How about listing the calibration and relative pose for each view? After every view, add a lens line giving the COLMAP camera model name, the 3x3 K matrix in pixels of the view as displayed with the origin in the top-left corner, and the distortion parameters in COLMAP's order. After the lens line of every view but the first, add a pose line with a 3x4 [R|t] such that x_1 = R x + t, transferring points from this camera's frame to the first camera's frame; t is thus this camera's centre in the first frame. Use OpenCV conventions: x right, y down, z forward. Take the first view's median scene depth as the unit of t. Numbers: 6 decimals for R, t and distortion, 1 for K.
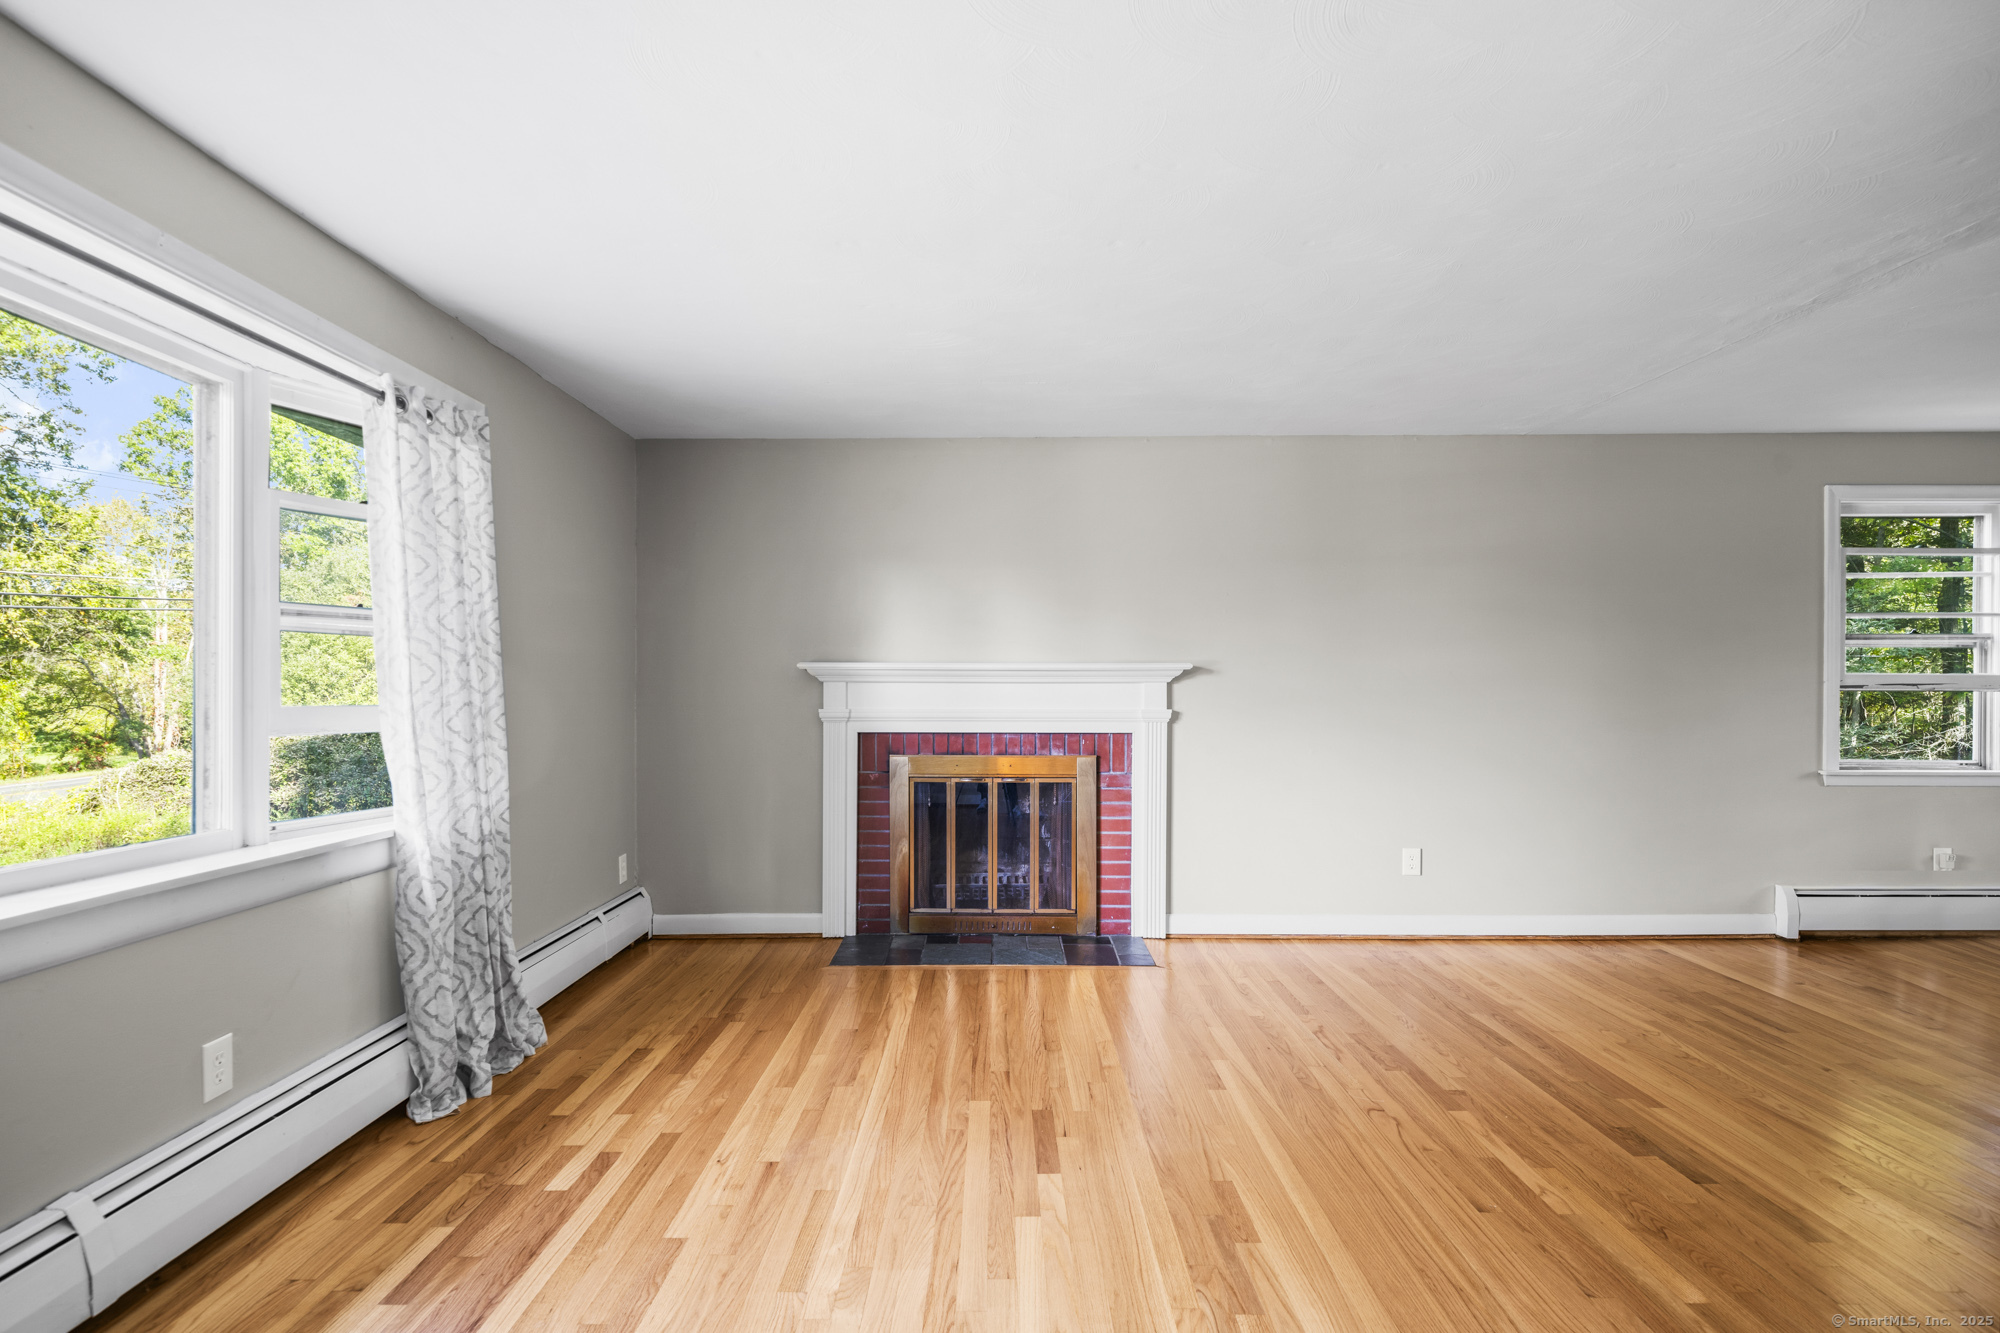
lens RADIAL K [[1038.3, 0, 991.1], [0, 1038.3, 695.9], [0, 0, 1]] dist [0.001597, 0.001233]
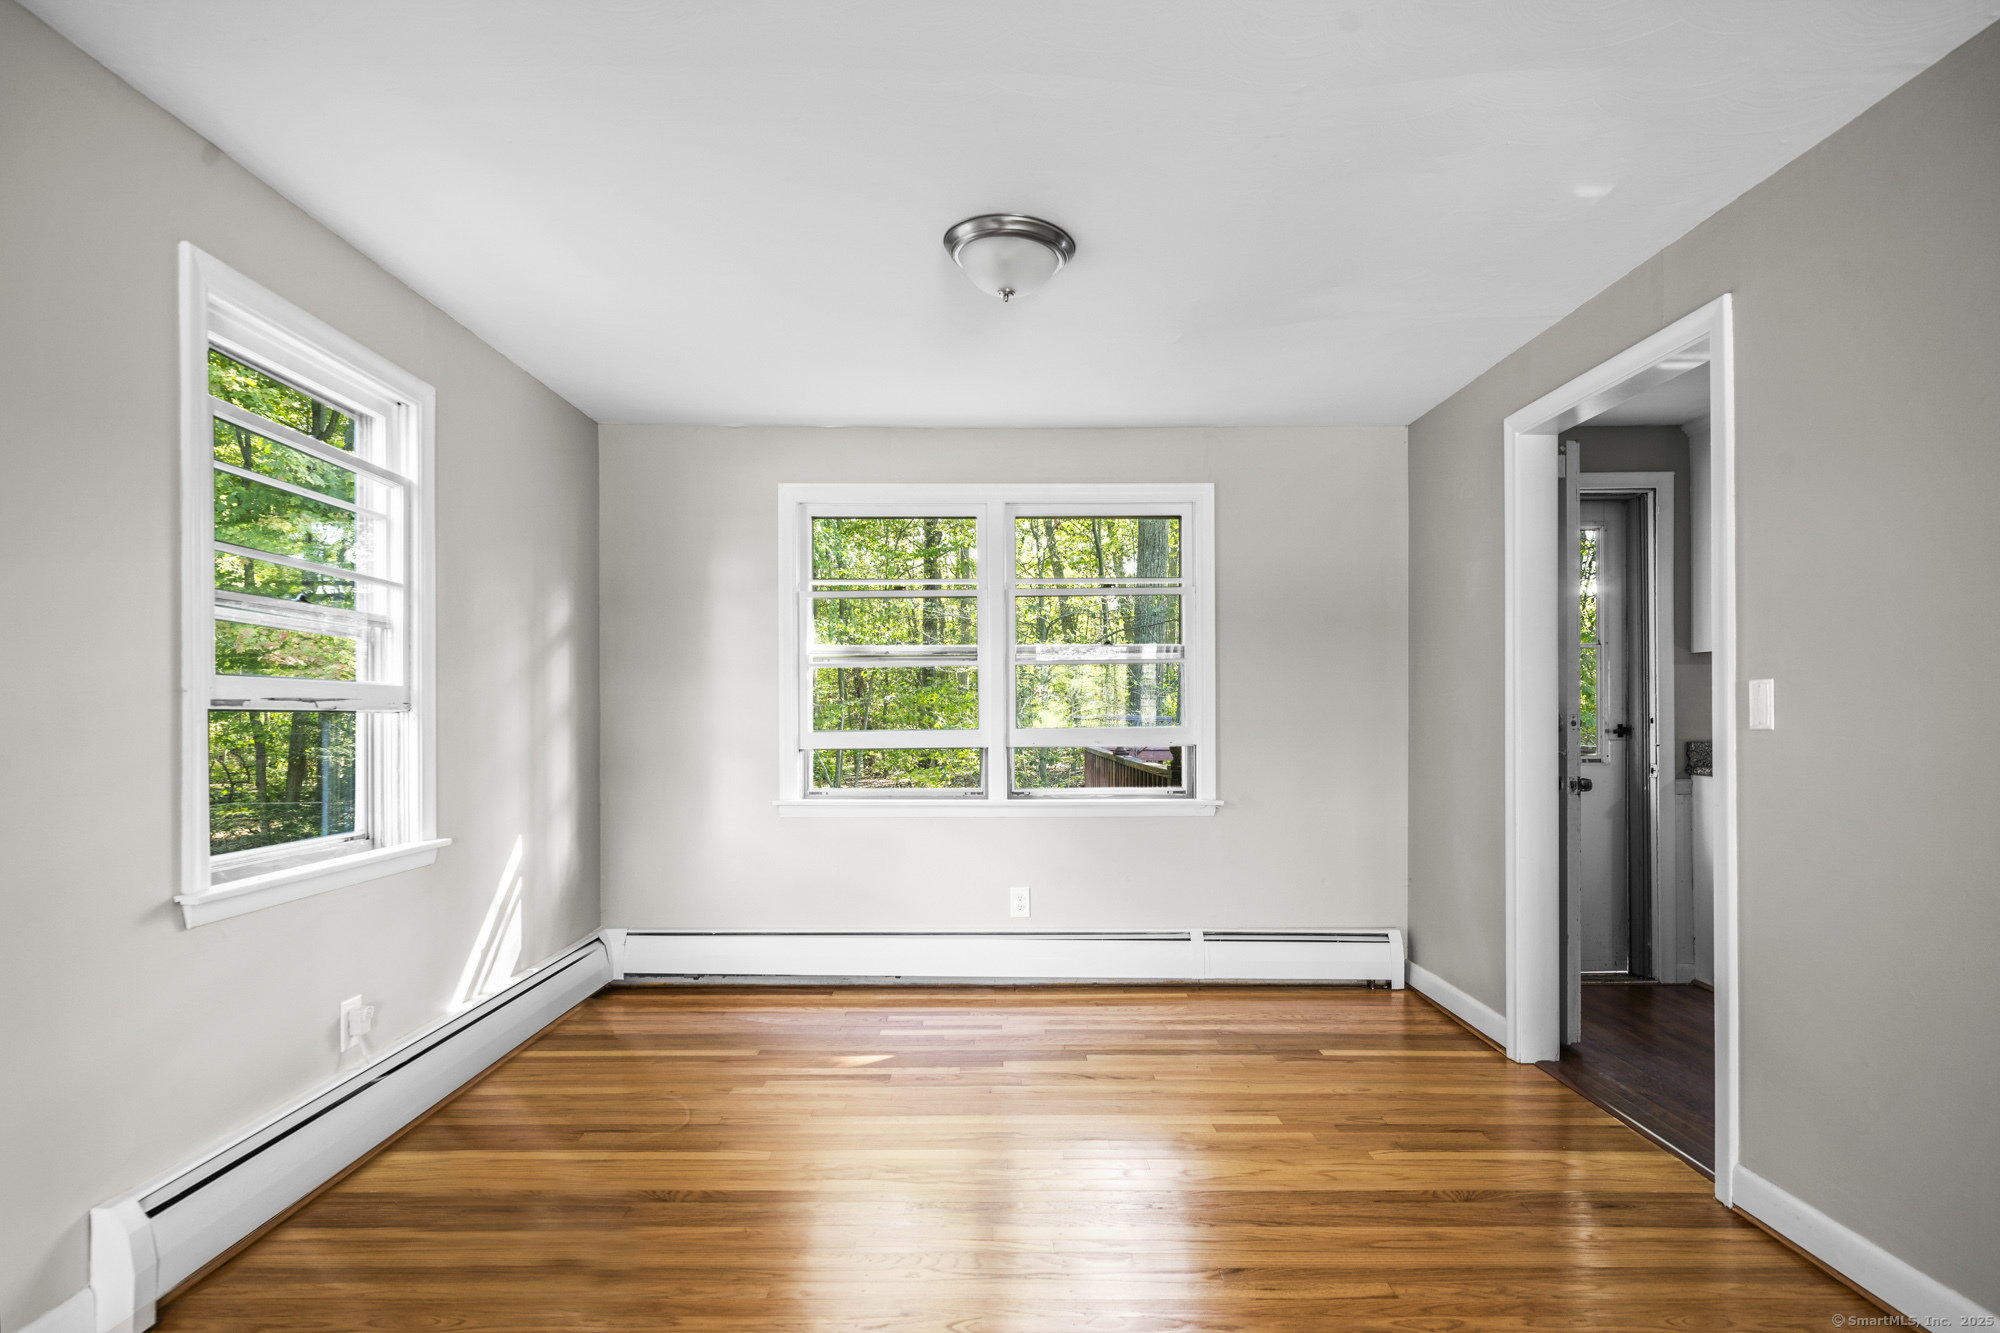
lens RADIAL K [[1054.3, 0, 994.9], [0, 1054.3, 711.1], [0, 0, 1]] dist [0.000281, 0.000117]
pose [[-0.007931, 0.003456, 0.999963, 0.359326], [0.006923, 0.999970, -0.003401, -0.000722], [-0.999945, 0.006896, -0.007955, 0.670998]]
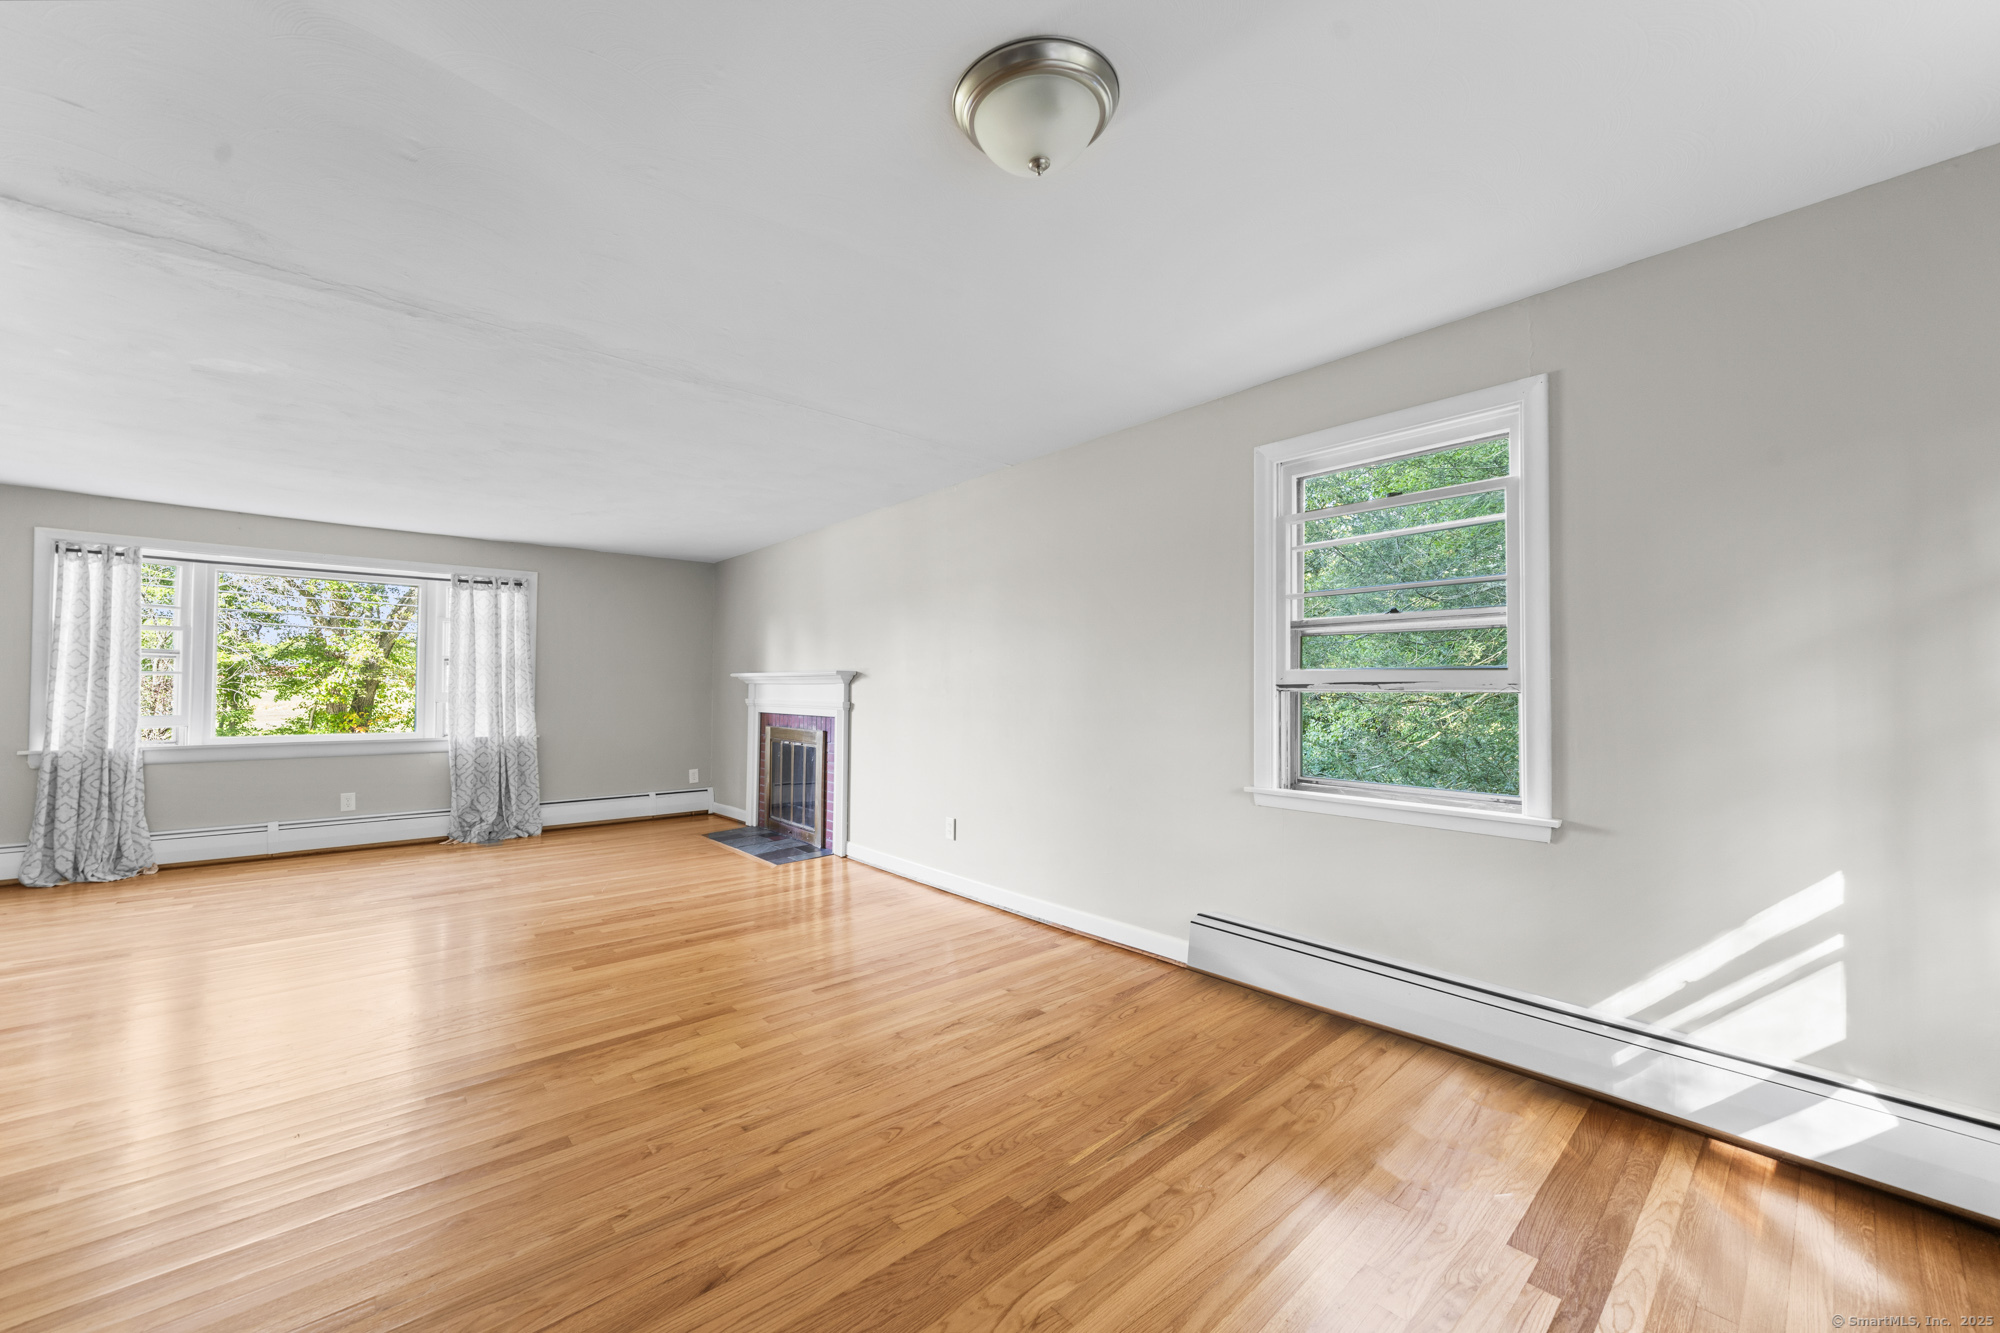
lens RADIAL K [[765.4, 0, 993.6], [0, 765.4, 677.6], [0, 0, 1]] dist [-0.001856, -0.000258]
pose [[0.661956, -0.008617, -0.749493, 1.131576], [-0.009330, 0.999762, -0.019735, -0.001603], [0.749484, 0.020056, 0.661718, 0.438992]]
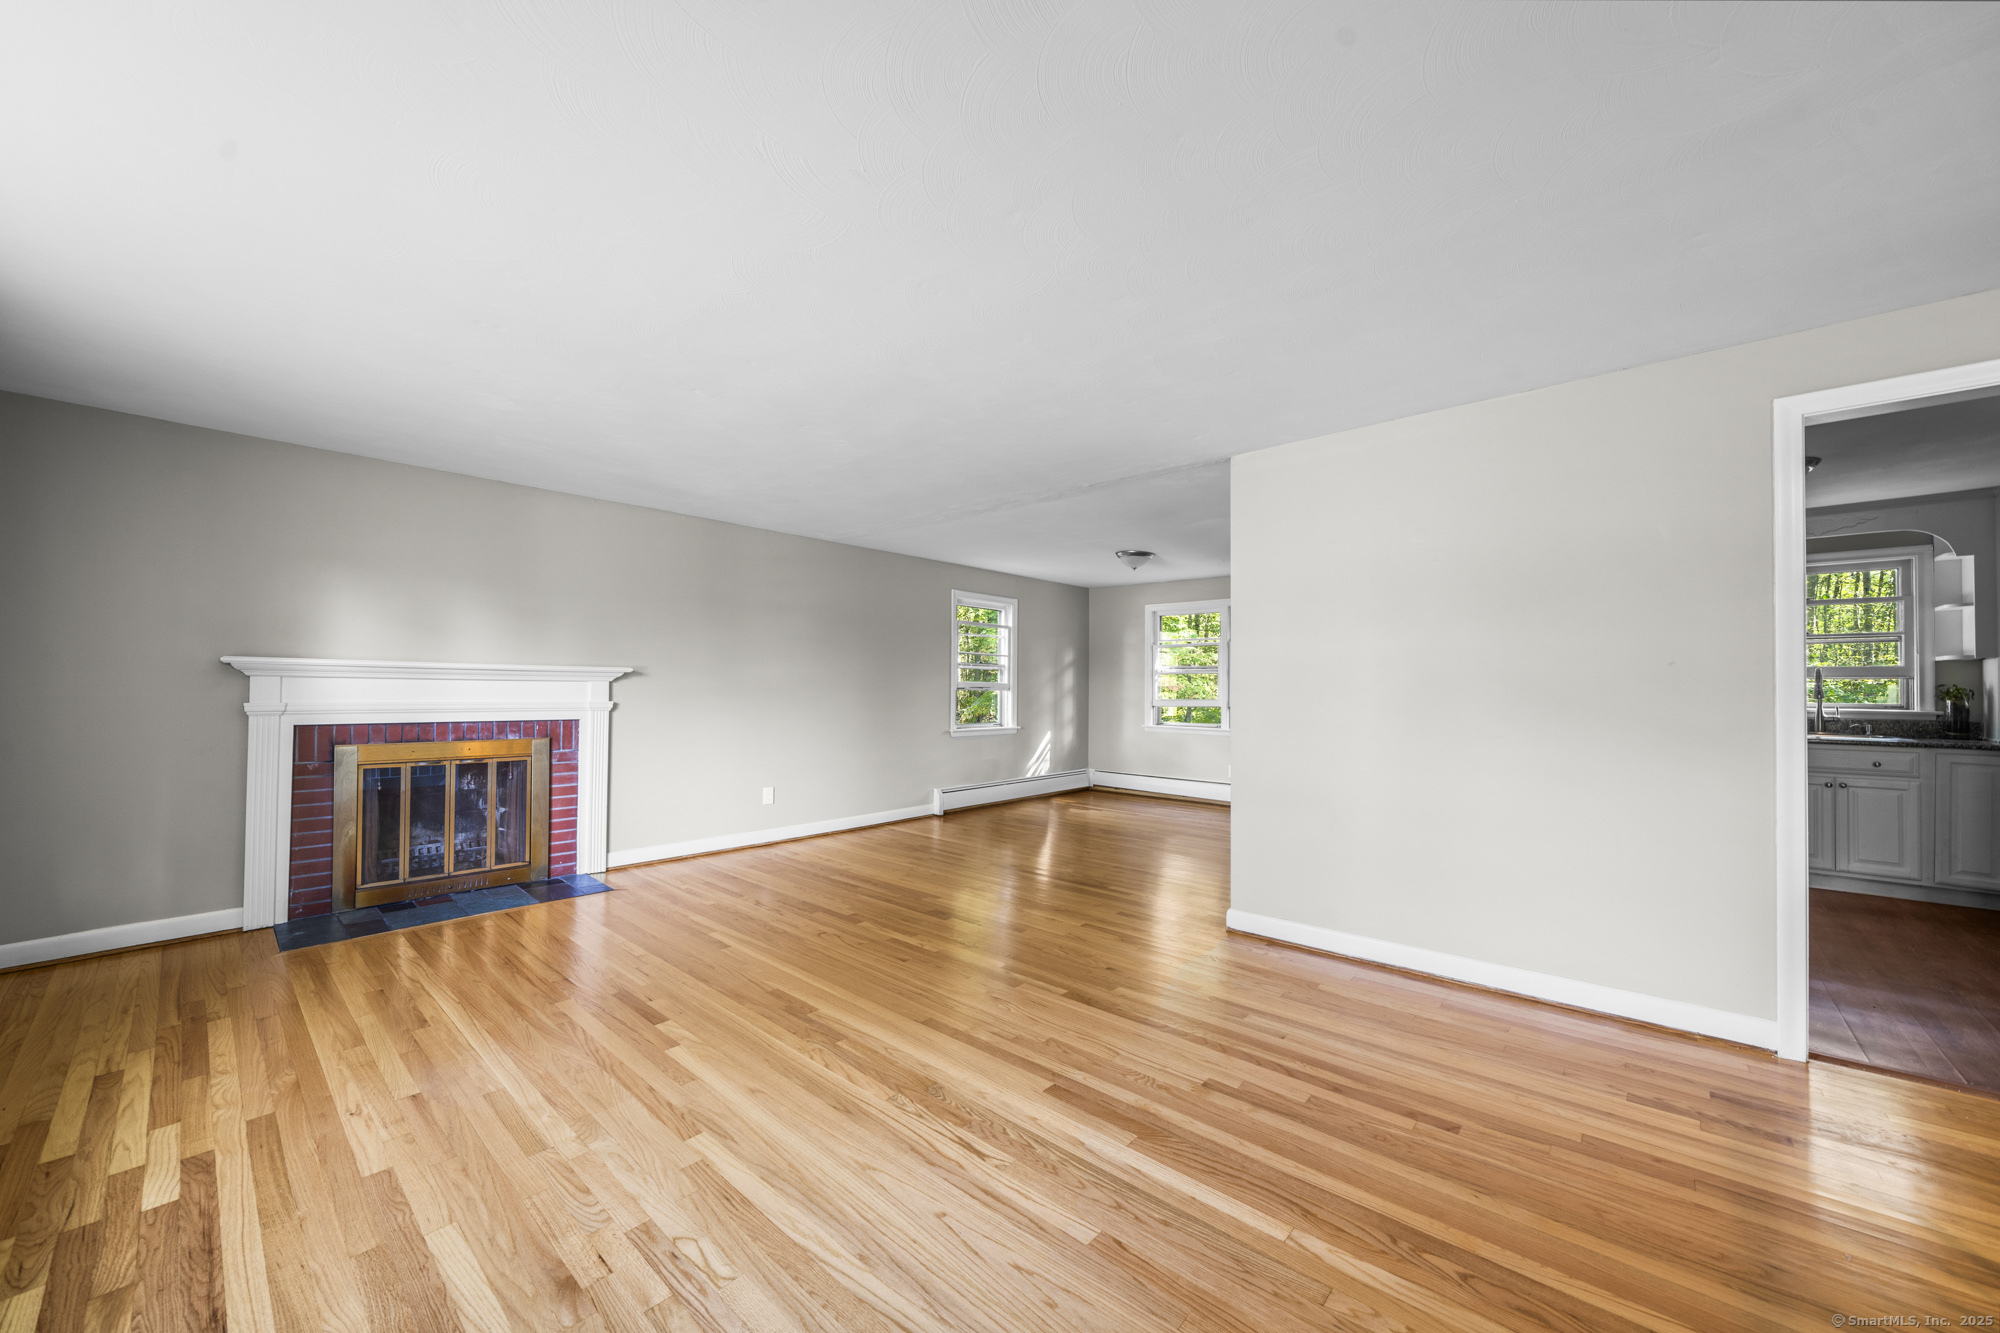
lens RADIAL K [[736.4, 0, 995.2], [0, 736.4, 673.3], [0, 0, 1]] dist [-0.001364, -0.000093]
pose [[0.664713, 0.022206, 0.746769, -0.215641], [-0.003185, 0.999633, -0.026890, 0.000696], [-0.747092, 0.015496, 0.664540, -0.016649]]
